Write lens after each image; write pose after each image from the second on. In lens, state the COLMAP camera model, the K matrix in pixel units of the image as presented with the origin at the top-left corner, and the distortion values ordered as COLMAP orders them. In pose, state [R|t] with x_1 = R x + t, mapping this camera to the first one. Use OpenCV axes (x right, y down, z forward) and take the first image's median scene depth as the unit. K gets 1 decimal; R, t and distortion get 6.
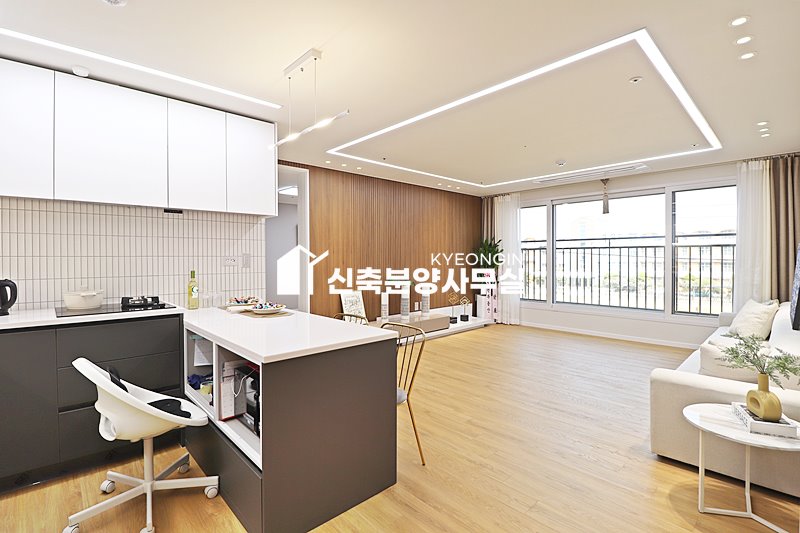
lens RADIAL K [[375.0, 0, 394.7], [0, 375.0, 261.6], [0, 0, 1]] dist [-0.001184, -0.011499]
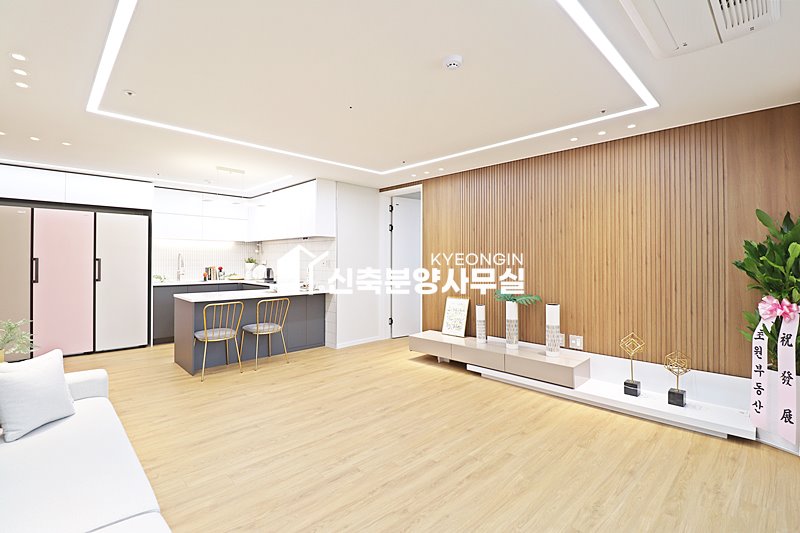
lens RADIAL K [[369.2, 0, 396.4], [0, 369.2, 259.4], [0, 0, 1]] dist [0.000213, -0.012506]
pose [[0.015158, -0.000336, -0.999885, 0.923873], [-0.013784, 0.999905, -0.000545, -0.018991], [0.999790, 0.013791, 0.015152, 0.955229]]
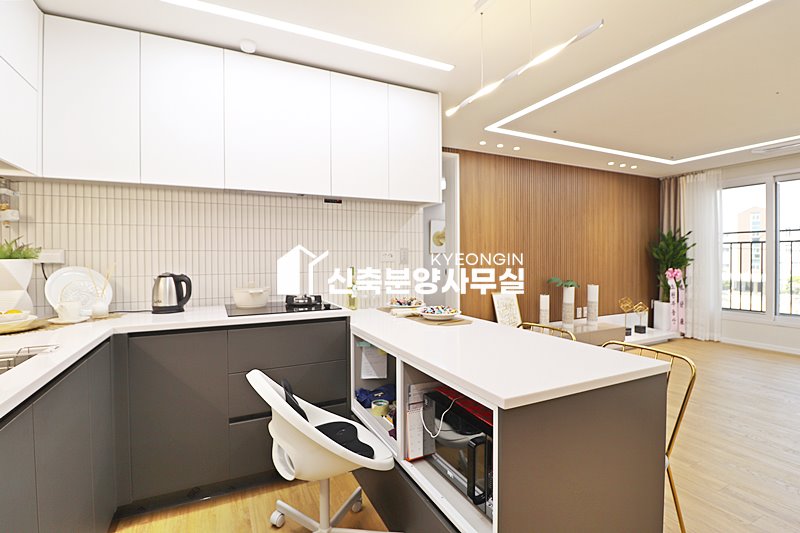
lens RADIAL K [[375.0, 0, 394.7], [0, 375.0, 261.6], [0, 0, 1]] dist [-0.001184, -0.011499]
pose [[0.955211, 0.001586, -0.295921, -0.117310], [-0.001093, 0.999998, 0.001830, 0.006462], [0.295923, -0.001424, 0.955211, 0.115772]]
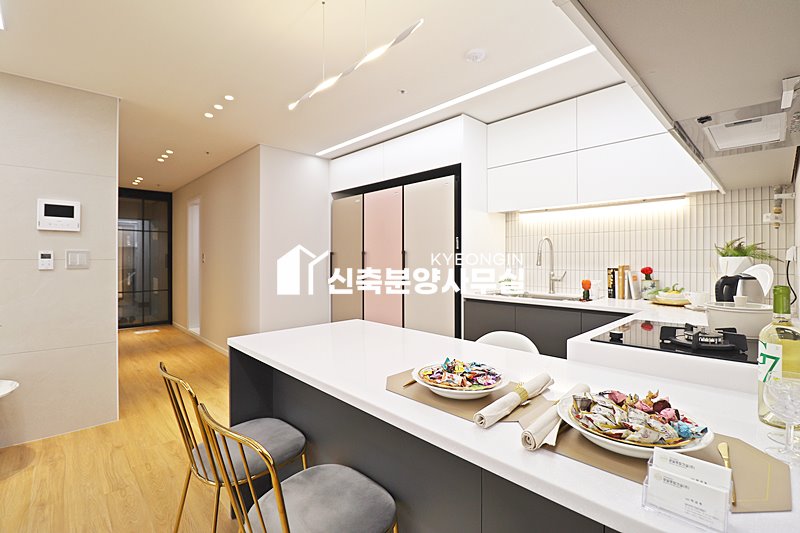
lens RADIAL K [[365.1, 0, 390.1], [0, 365.1, 253.4], [0, 0, 1]] dist [0.000636, -0.013242]
pose [[-0.999981, 0.003292, 0.005304, -0.168044], [0.003288, 0.999994, -0.000694, -0.002575], [-0.005307, -0.000676, -0.999986, 0.853205]]
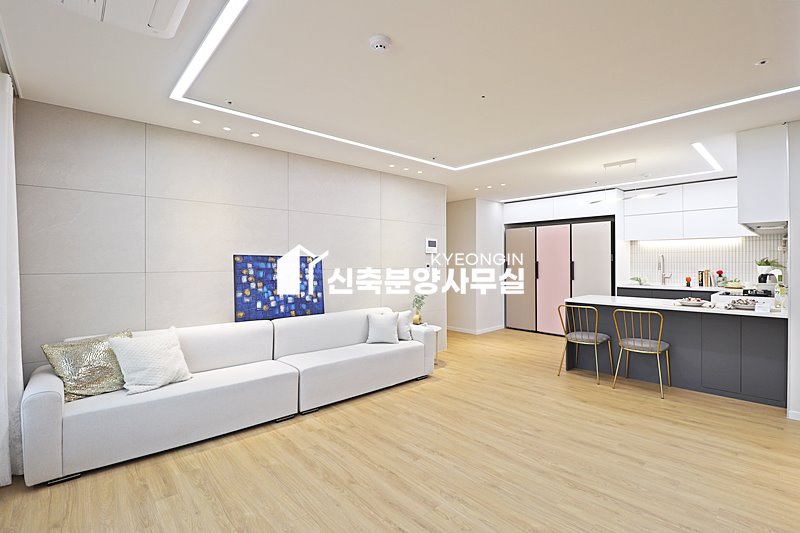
lens RADIAL K [[369.2, 0, 396.4], [0, 369.2, 259.4], [0, 0, 1]] dist [0.000213, -0.012506]
pose [[-0.999806, 0.005827, 0.018820, 0.433273], [0.005877, 0.999979, 0.002600, -0.024423], [-0.018804, 0.002710, -0.999820, 1.456653]]
